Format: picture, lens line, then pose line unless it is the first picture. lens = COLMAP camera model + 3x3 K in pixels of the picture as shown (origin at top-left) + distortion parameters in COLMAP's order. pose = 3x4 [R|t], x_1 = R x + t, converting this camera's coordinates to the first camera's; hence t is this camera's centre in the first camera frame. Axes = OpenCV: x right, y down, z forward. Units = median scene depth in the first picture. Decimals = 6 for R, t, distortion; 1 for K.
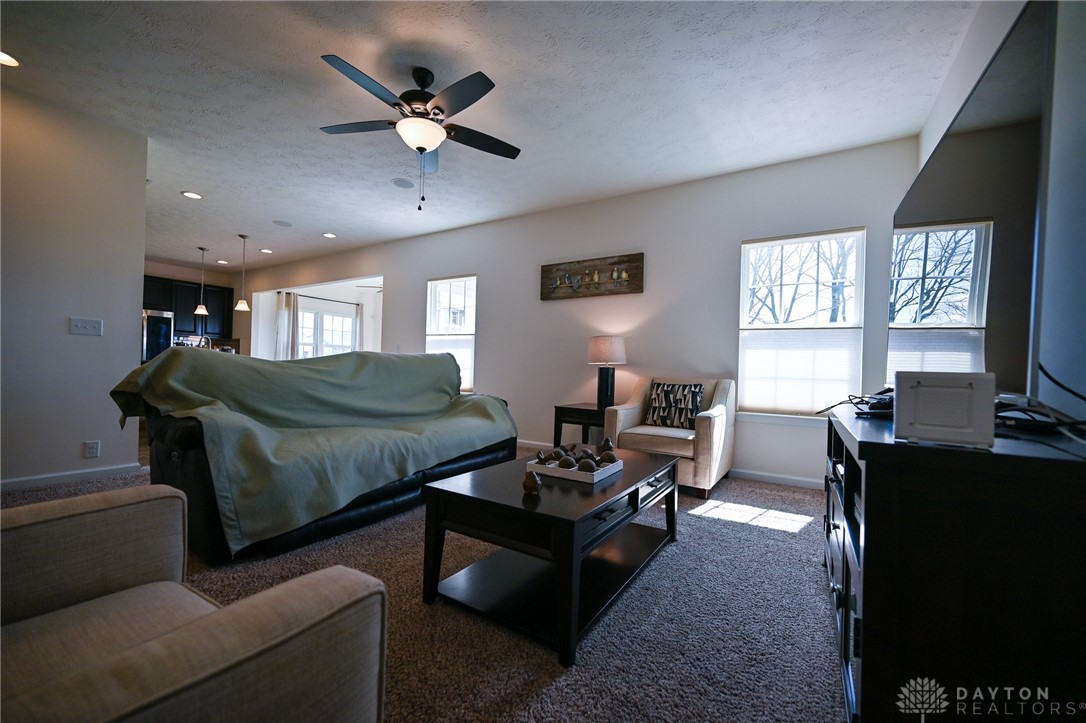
lens RADIAL K [[427.5, 0, 536.9], [0, 427.5, 368.3], [0, 0, 1]] dist [-0.001166, -0.000064]
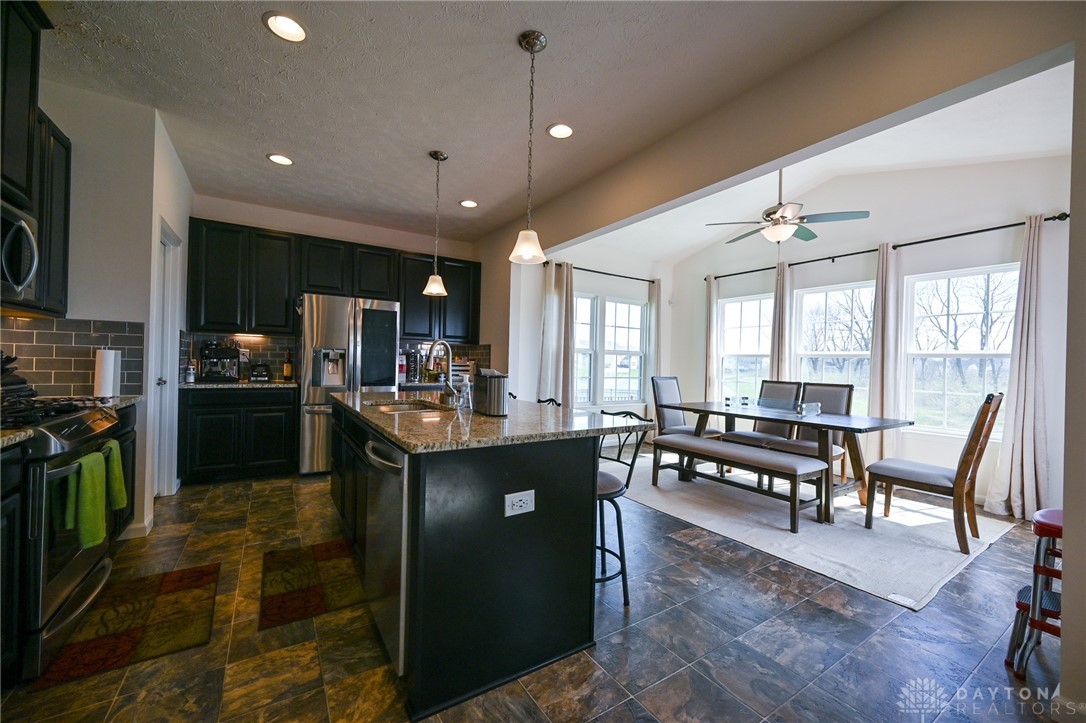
lens RADIAL K [[427.5, 0, 545.3], [0, 427.5, 360.4], [0, 0, 1]] dist [-0.001166, -0.000064]
pose [[0.906967, -0.016756, -0.420868, -0.358231], [0.007409, 0.999688, -0.023835, -0.030212], [0.421136, 0.018499, 0.906809, 0.467464]]
